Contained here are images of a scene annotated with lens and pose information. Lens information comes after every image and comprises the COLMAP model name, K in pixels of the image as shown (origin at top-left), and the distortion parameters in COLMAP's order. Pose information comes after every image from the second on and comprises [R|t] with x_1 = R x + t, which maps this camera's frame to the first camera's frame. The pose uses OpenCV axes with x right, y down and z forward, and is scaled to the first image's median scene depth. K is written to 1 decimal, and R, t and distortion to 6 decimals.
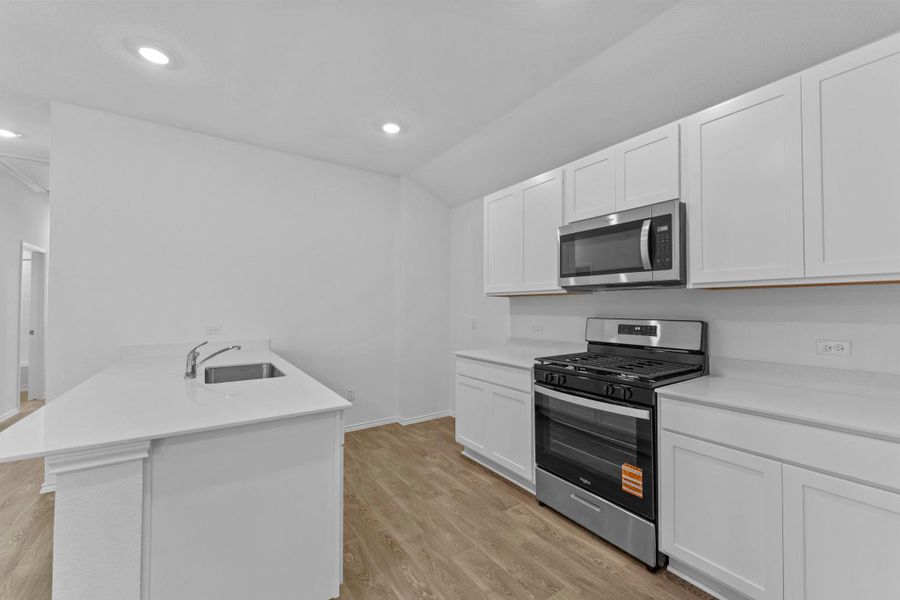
lens RADIAL K [[355.4, 0, 450.0], [0, 355.4, 300.0], [0, 0, 1]] dist [-0.000917, -0.000101]
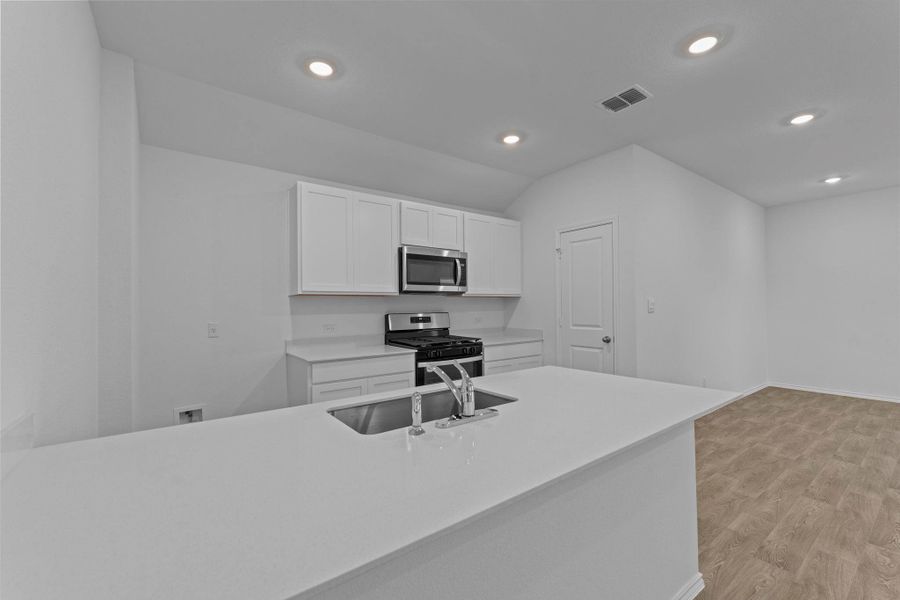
lens RADIAL K [[376.3, 0, 450.0], [0, 376.3, 300.0], [0, 0, 1]] dist [-0.000224, 0.000034]
pose [[-0.042259, 0.016509, 0.998970, -1.356168], [-0.011184, 0.999793, -0.016996, 0.025081], [-0.999044, -0.011891, -0.042065, 1.074208]]
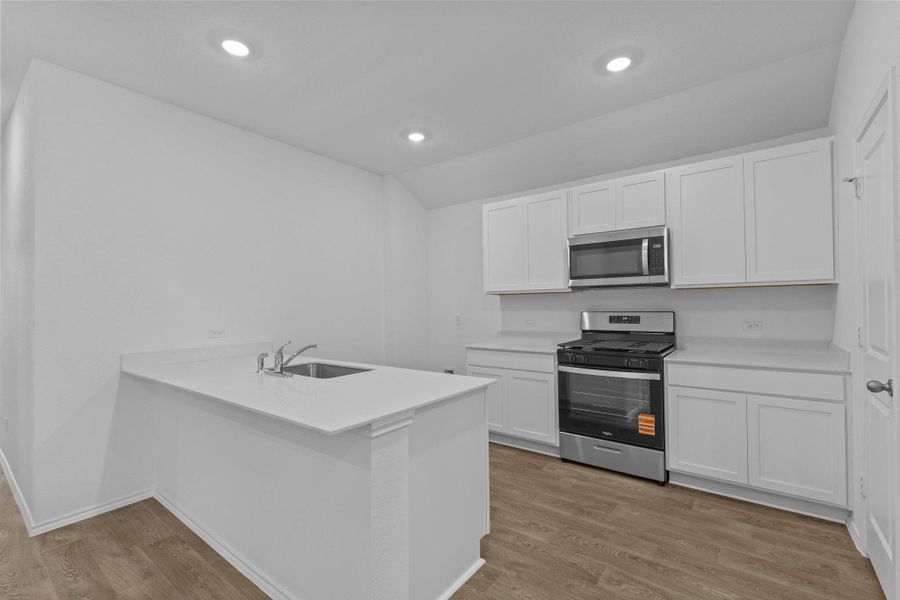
lens RADIAL K [[386.6, 0, 450.0], [0, 386.6, 300.0], [0, 0, 1]] dist [-0.000434, -0.000160]
pose [[0.950170, -0.008434, 0.311618, -0.612447], [0.007105, 0.999960, 0.005401, -0.000982], [-0.311651, -0.002918, 0.950192, -0.184513]]
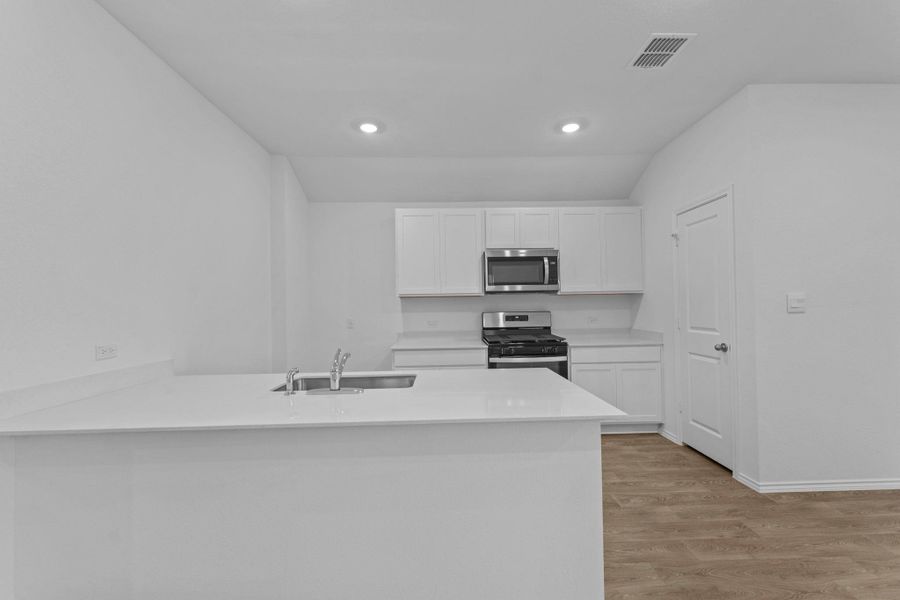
lens RADIAL K [[376.3, 0, 450.0], [0, 376.3, 300.0], [0, 0, 1]] dist [-0.000224, 0.000034]
pose [[0.549802, 0.005716, 0.835276, -1.296597], [-0.001366, 0.999981, -0.005944, 0.010425], [-0.835294, 0.002127, 0.549799, 0.326695]]
